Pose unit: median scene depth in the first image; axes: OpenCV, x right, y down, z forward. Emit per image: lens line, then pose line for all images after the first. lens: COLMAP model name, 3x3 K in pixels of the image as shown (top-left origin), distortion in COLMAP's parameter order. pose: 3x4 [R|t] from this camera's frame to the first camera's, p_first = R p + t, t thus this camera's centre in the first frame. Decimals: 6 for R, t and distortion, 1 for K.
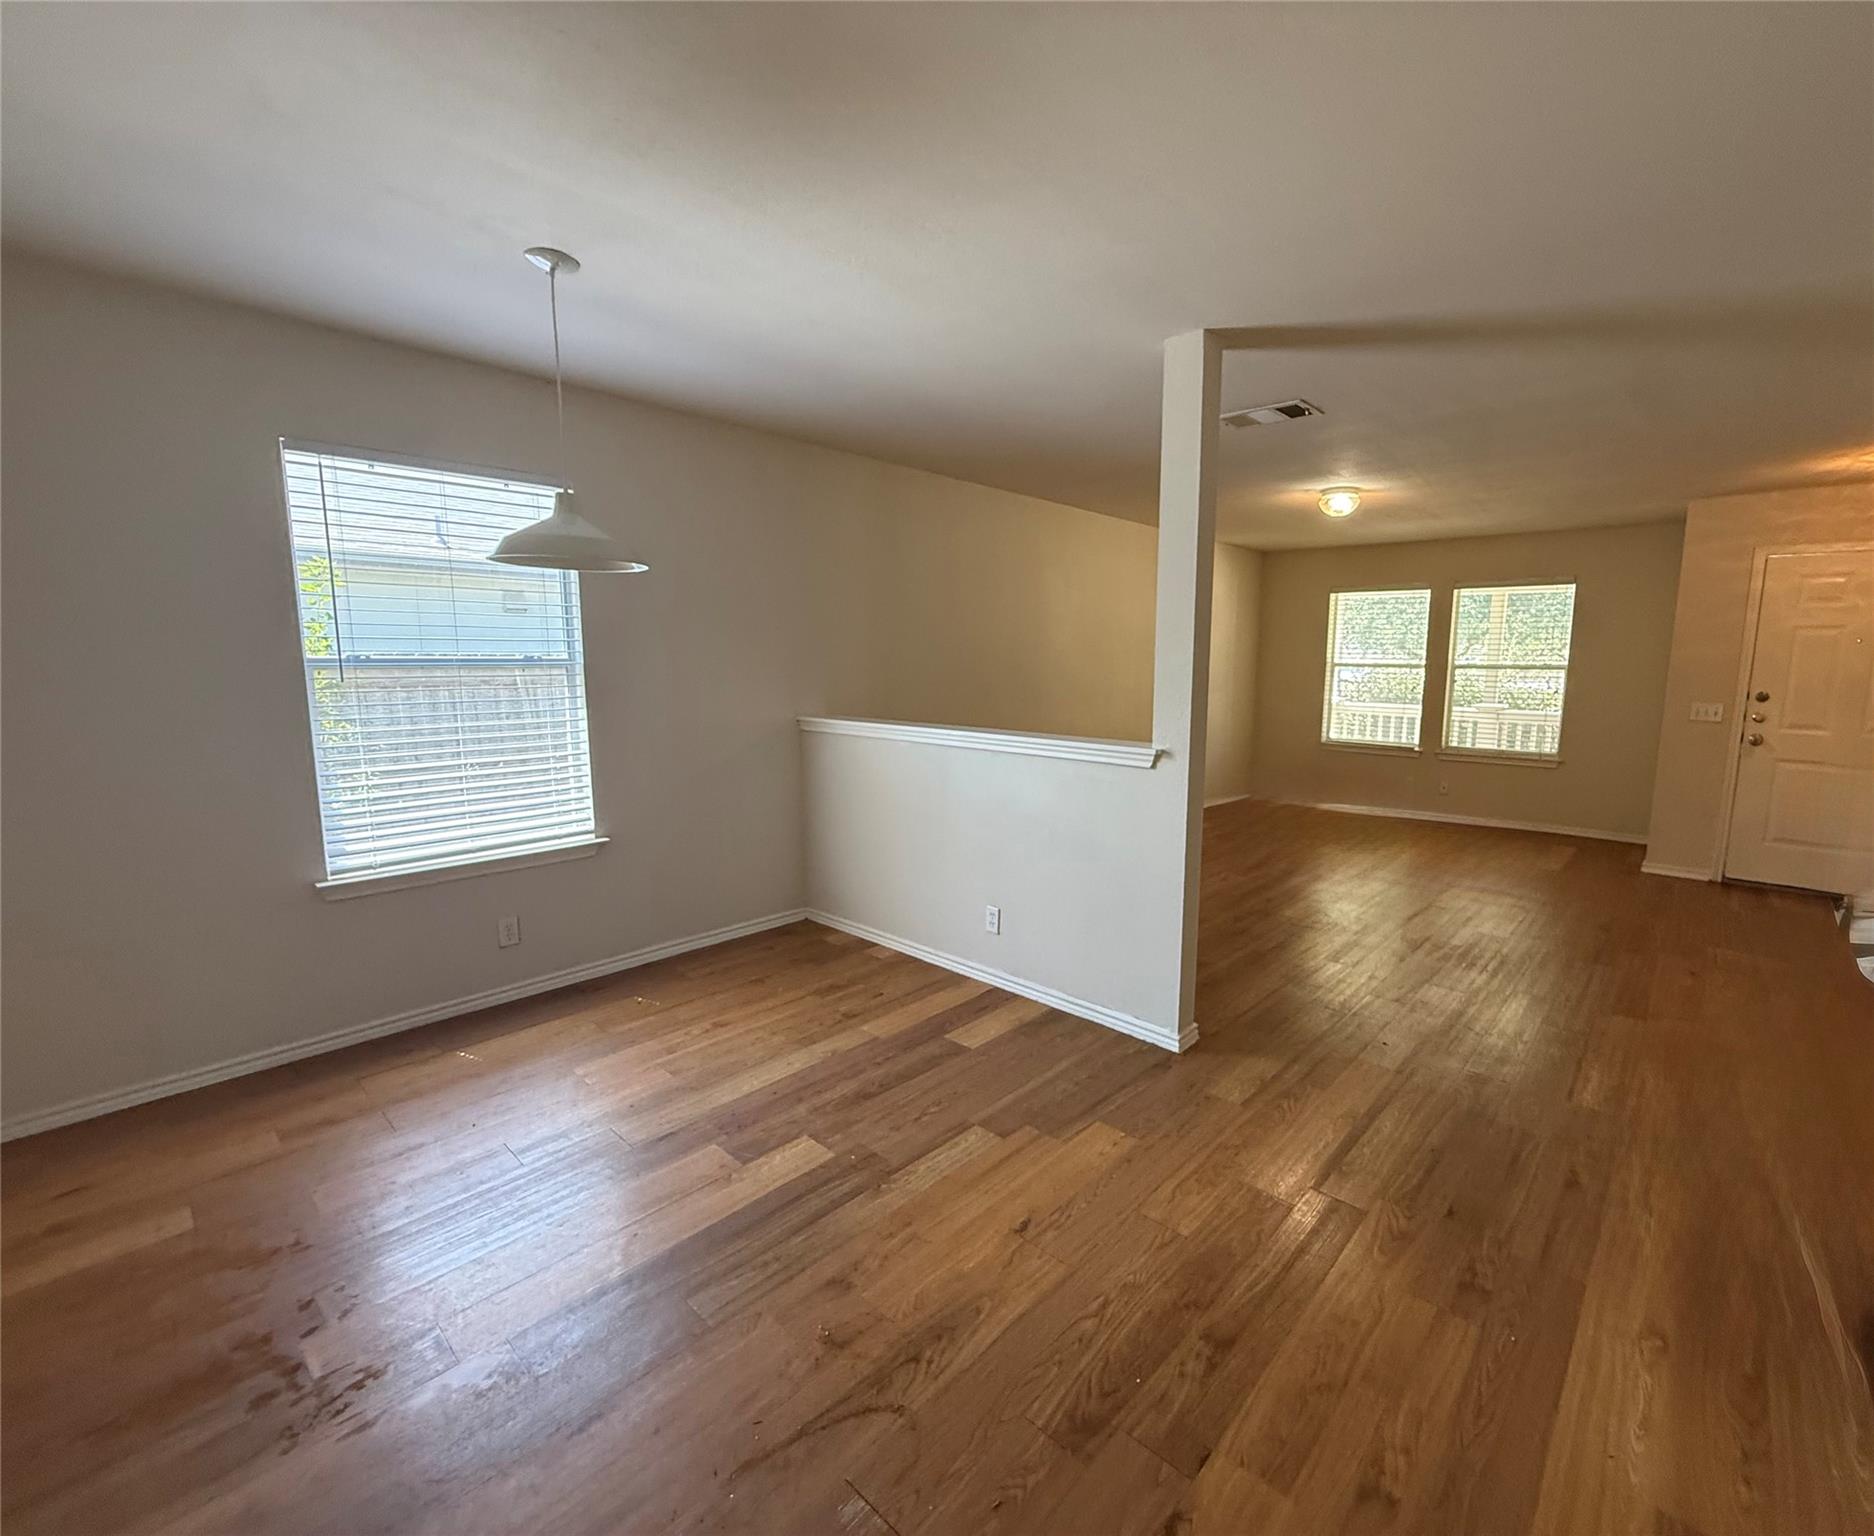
lens RADIAL K [[818.6, 0, 1015.3], [0, 818.6, 767.1], [0, 0, 1]] dist [-0.002758, -0.000435]
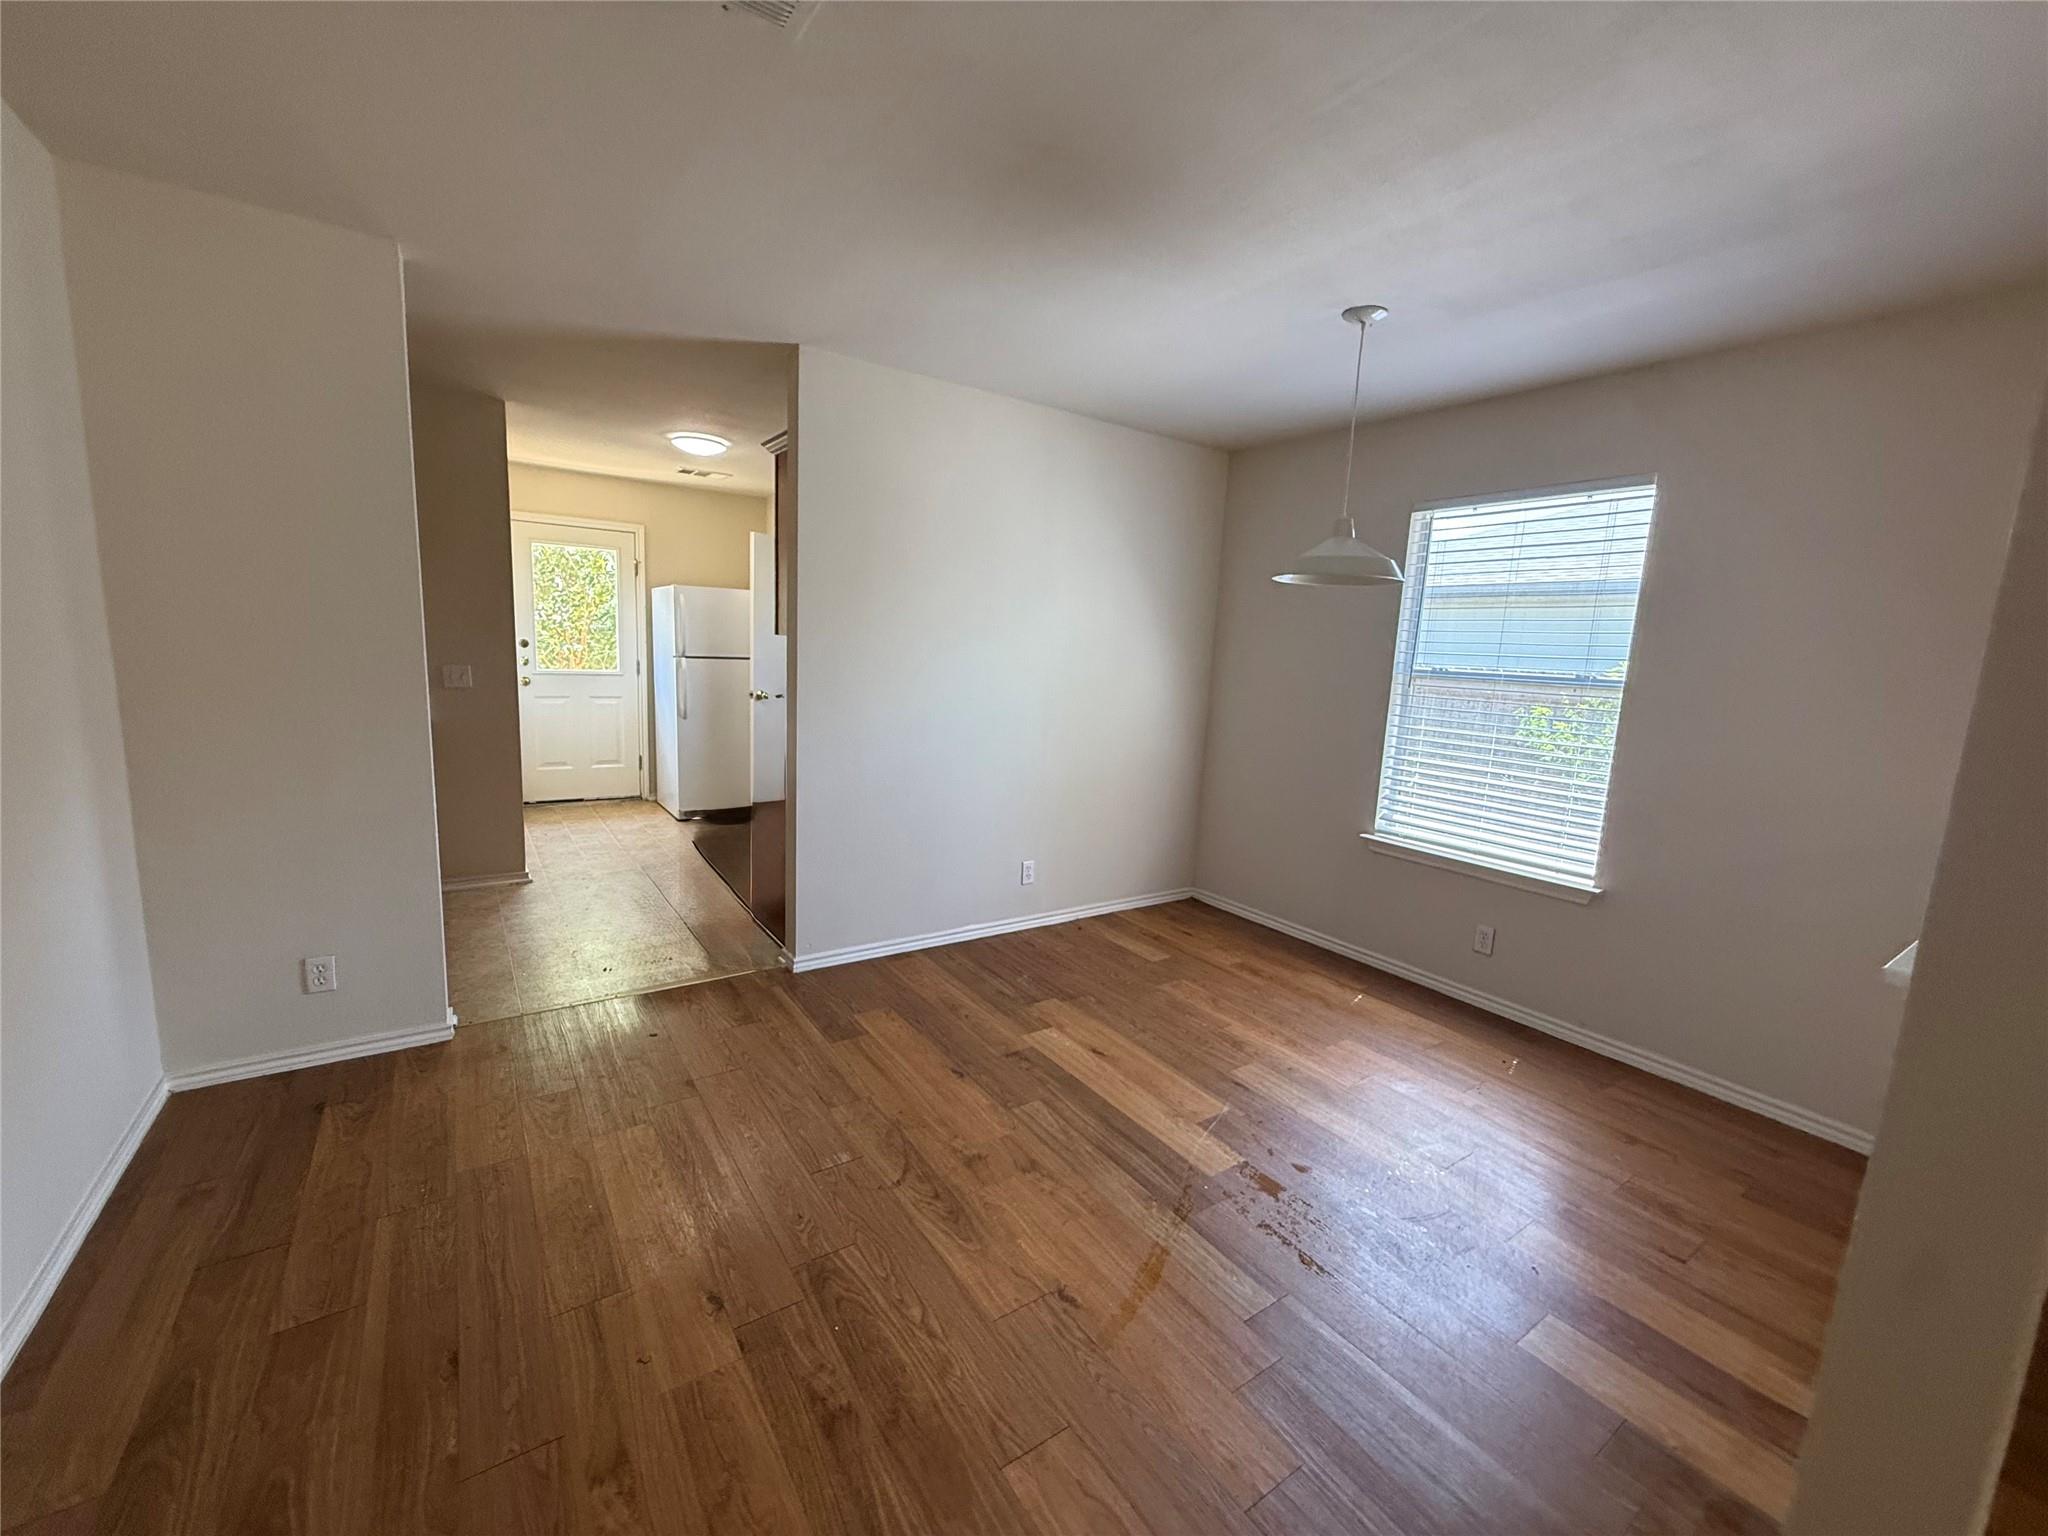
lens RADIAL K [[816.3, 0, 1026.2], [0, 816.3, 773.0], [0, 0, 1]] dist [0.001125, -0.000363]
pose [[-0.252607, 0.129156, -0.958910, 0.773488], [-0.182460, 0.966911, 0.178299, -0.126701], [0.950210, 0.220002, -0.220682, 1.011444]]
